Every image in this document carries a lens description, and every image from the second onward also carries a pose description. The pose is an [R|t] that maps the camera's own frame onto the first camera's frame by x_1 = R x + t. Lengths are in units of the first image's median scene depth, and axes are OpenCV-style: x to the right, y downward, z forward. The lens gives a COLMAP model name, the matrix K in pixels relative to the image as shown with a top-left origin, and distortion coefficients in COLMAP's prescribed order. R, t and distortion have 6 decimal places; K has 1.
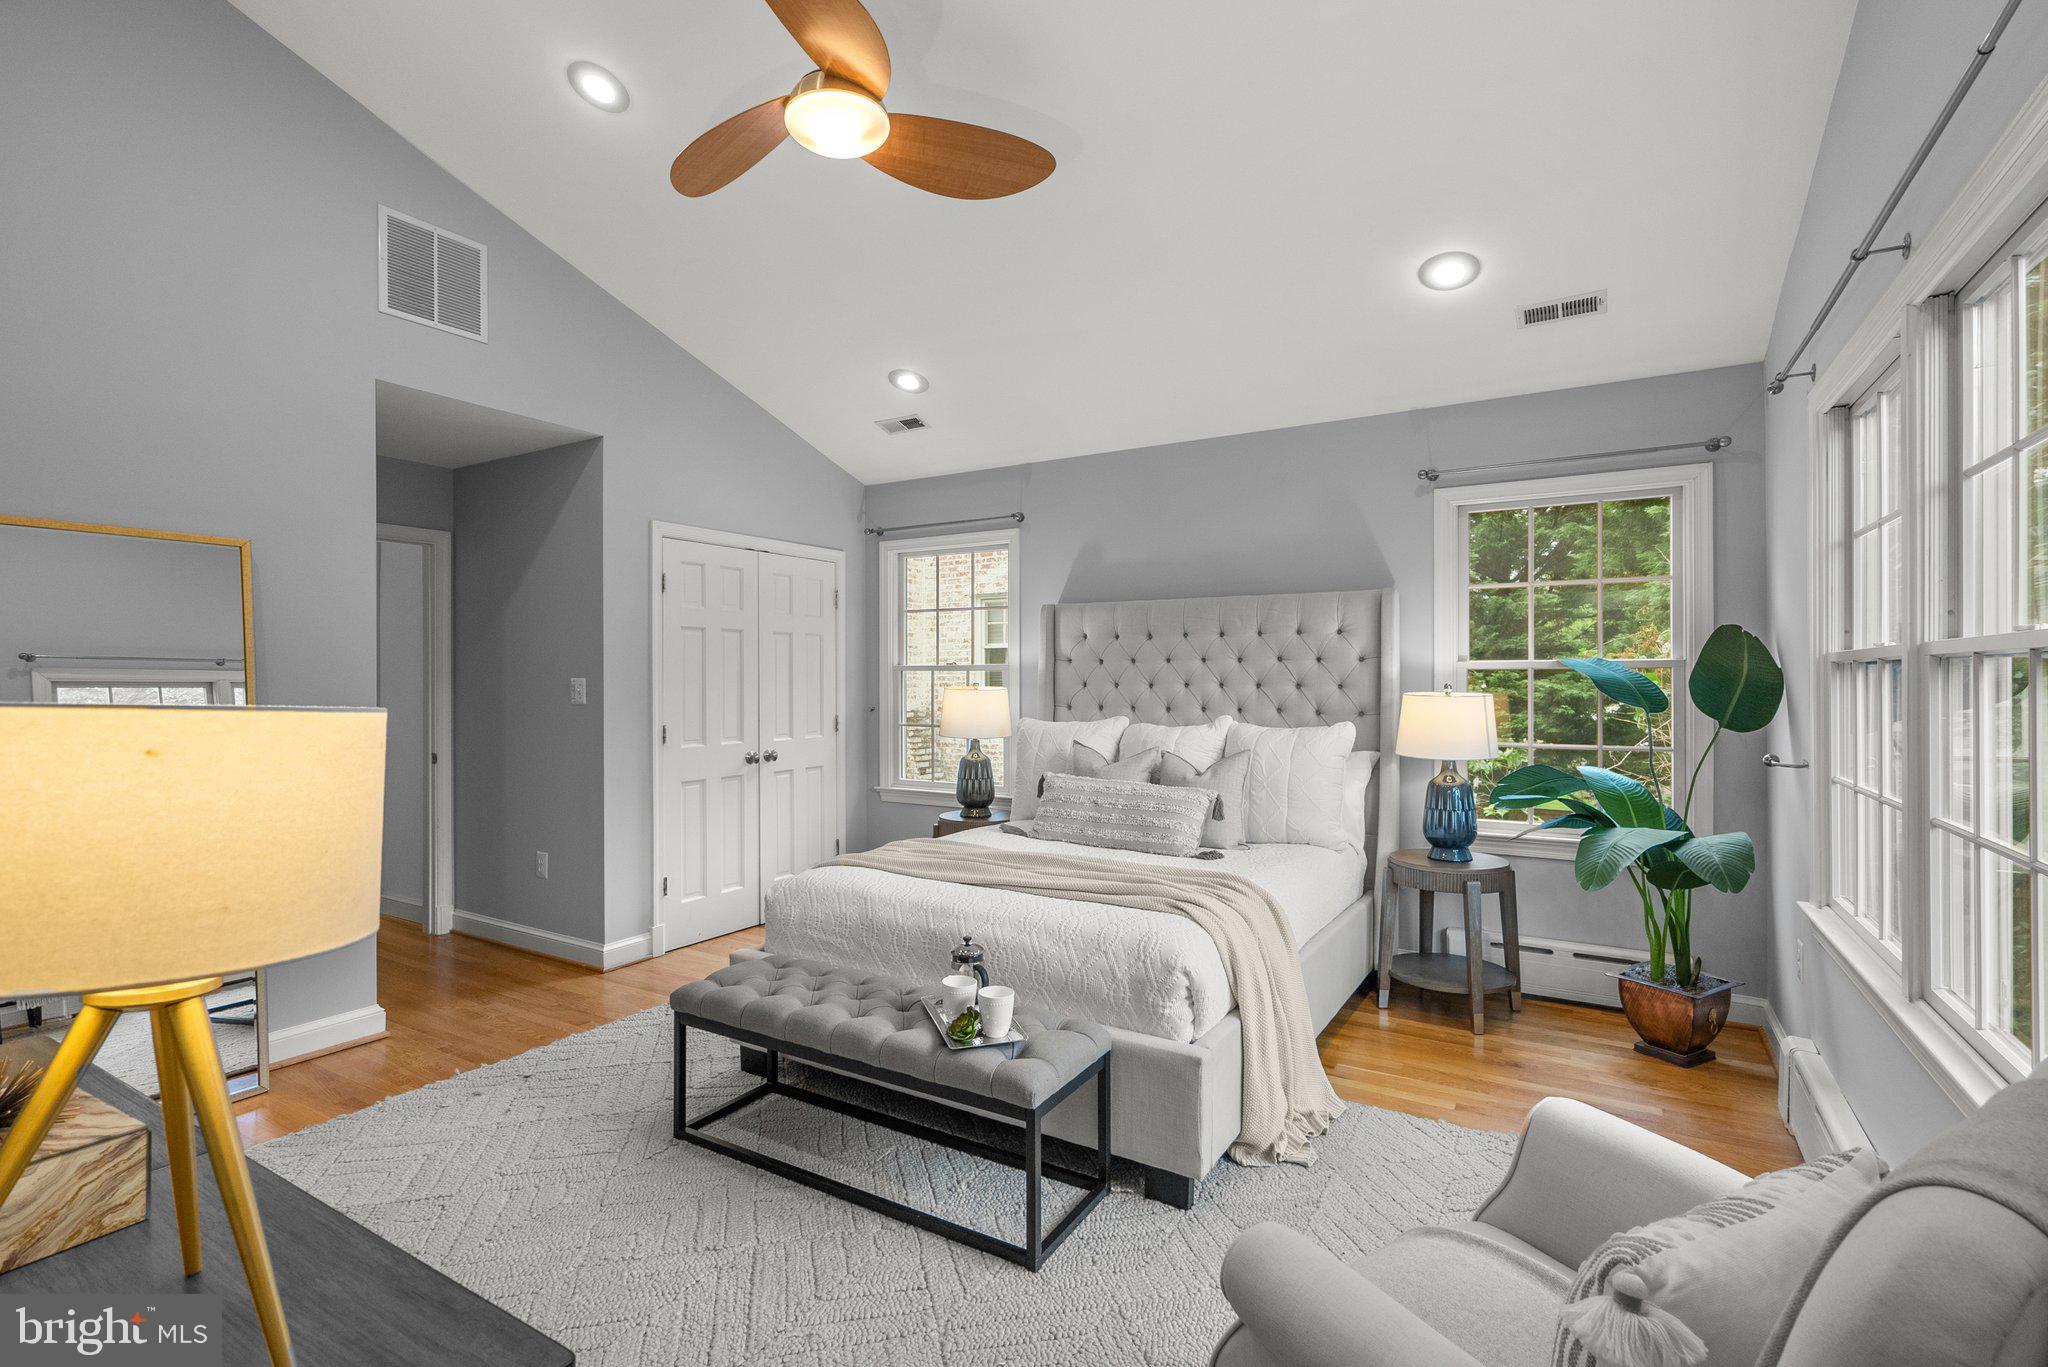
lens RADIAL K [[943.7, 0, 1036.1], [0, 943.7, 671.6], [0, 0, 1]] dist [-0.007276, 0.002557]
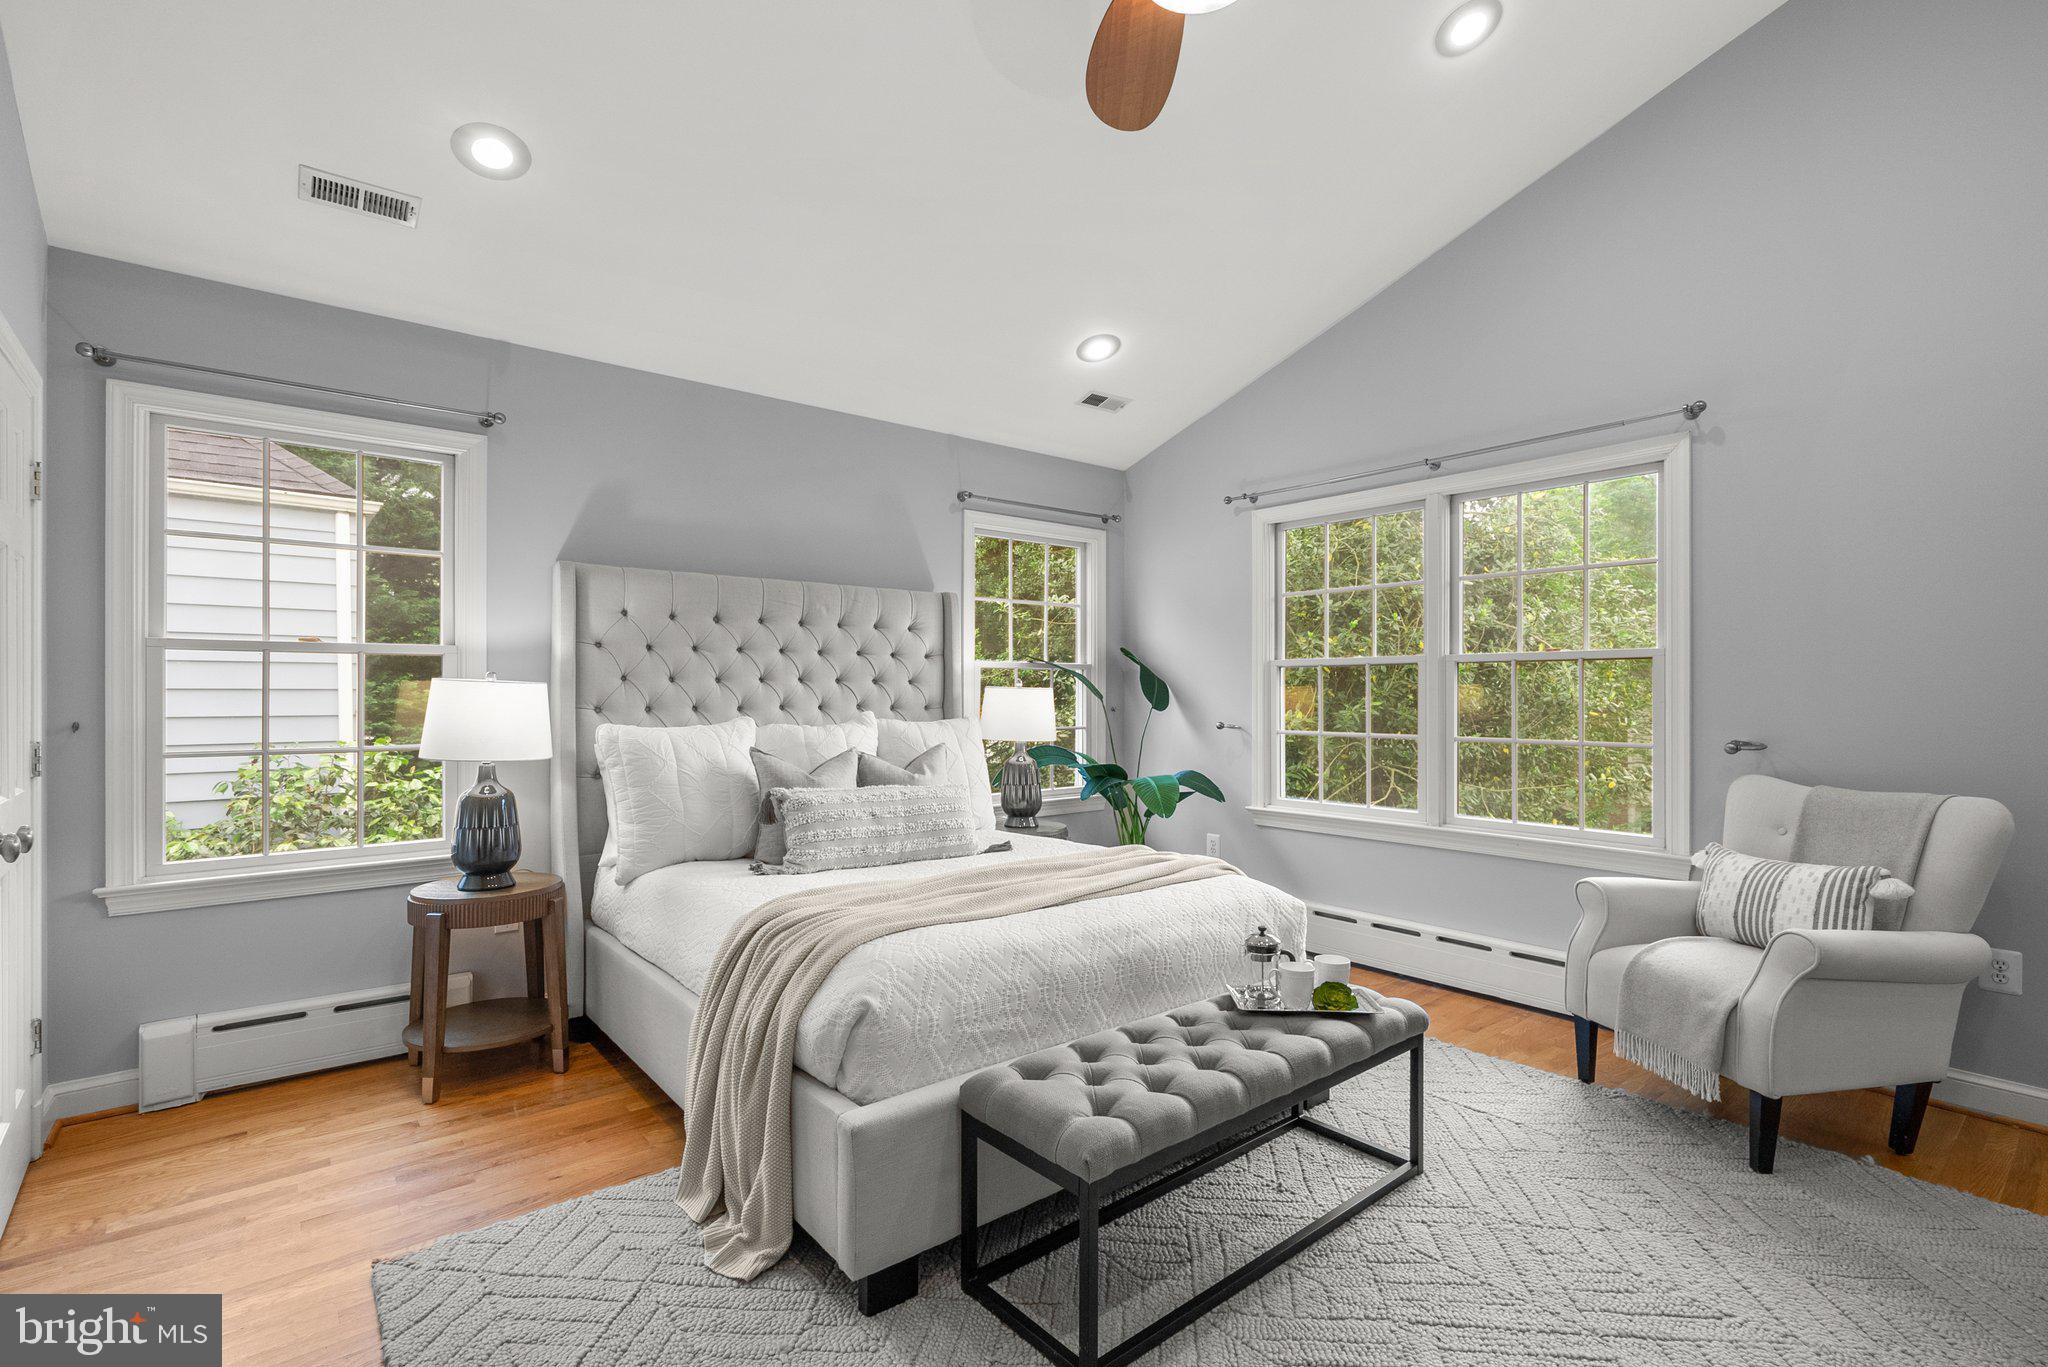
lens RADIAL K [[943.7, 0, 1038.7], [0, 943.7, 692.9], [0, 0, 1]] dist [-0.007276, 0.002557]
pose [[0.327610, -0.001558, 0.944812, -0.548522], [-0.004659, 0.999984, 0.003265, 0.021658], [-0.944802, -0.005471, 0.327597, 0.470626]]
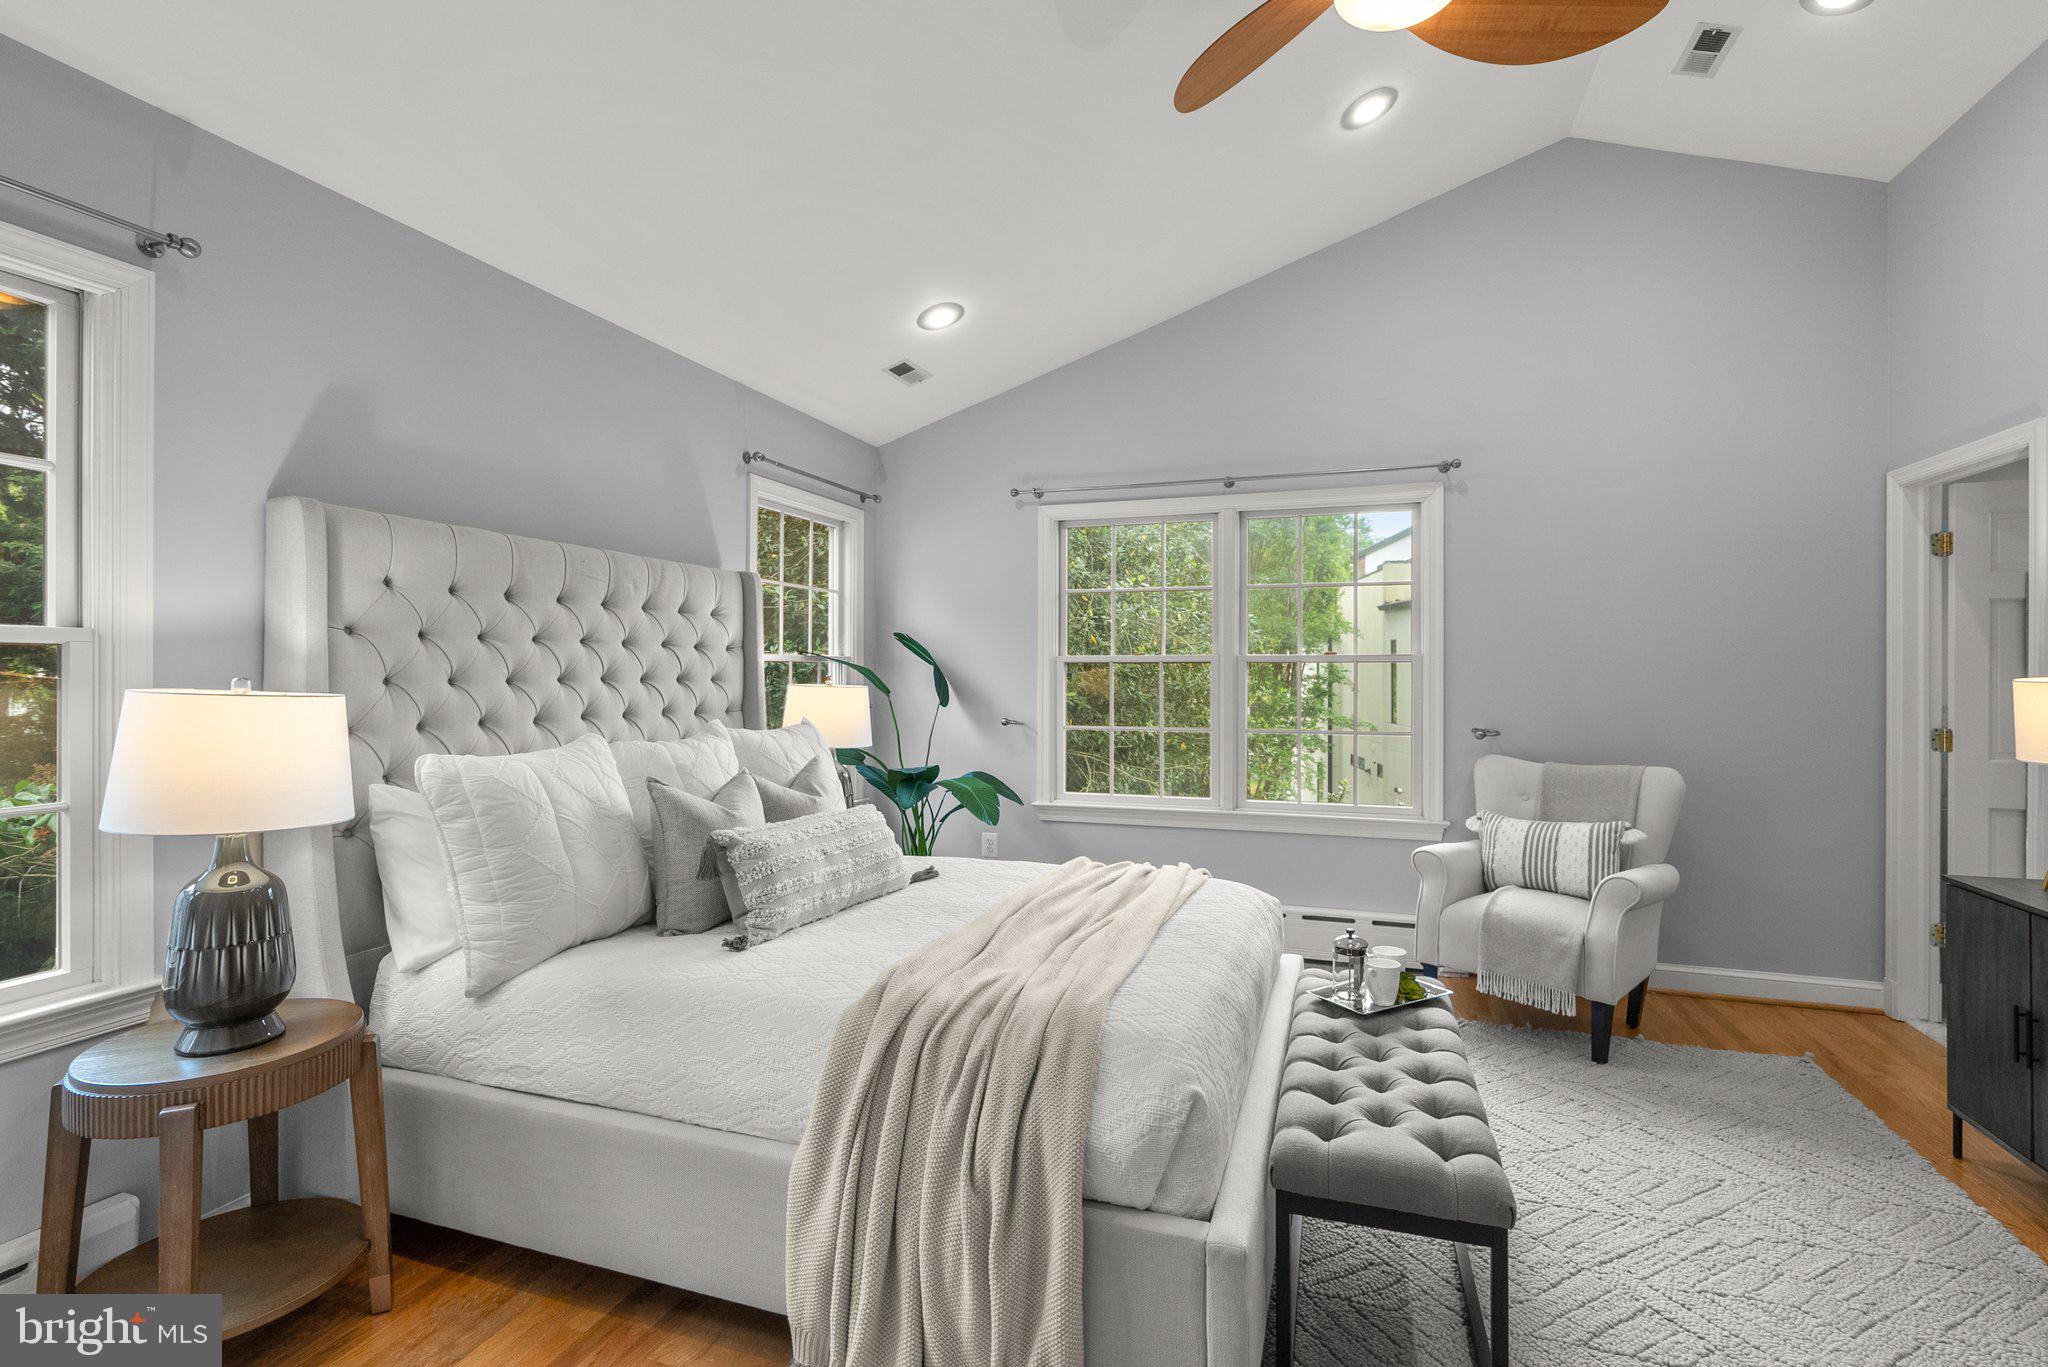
lens RADIAL K [[943.7, 0, 1040.7], [0, 943.7, 674.1], [0, 0, 1]] dist [-0.007276, 0.002557]
pose [[-0.215015, -0.002031, 0.976609, -0.504263], [-0.006515, 0.999979, 0.000645, 0.007597], [-0.976589, -0.006224, -0.215023, 0.799443]]
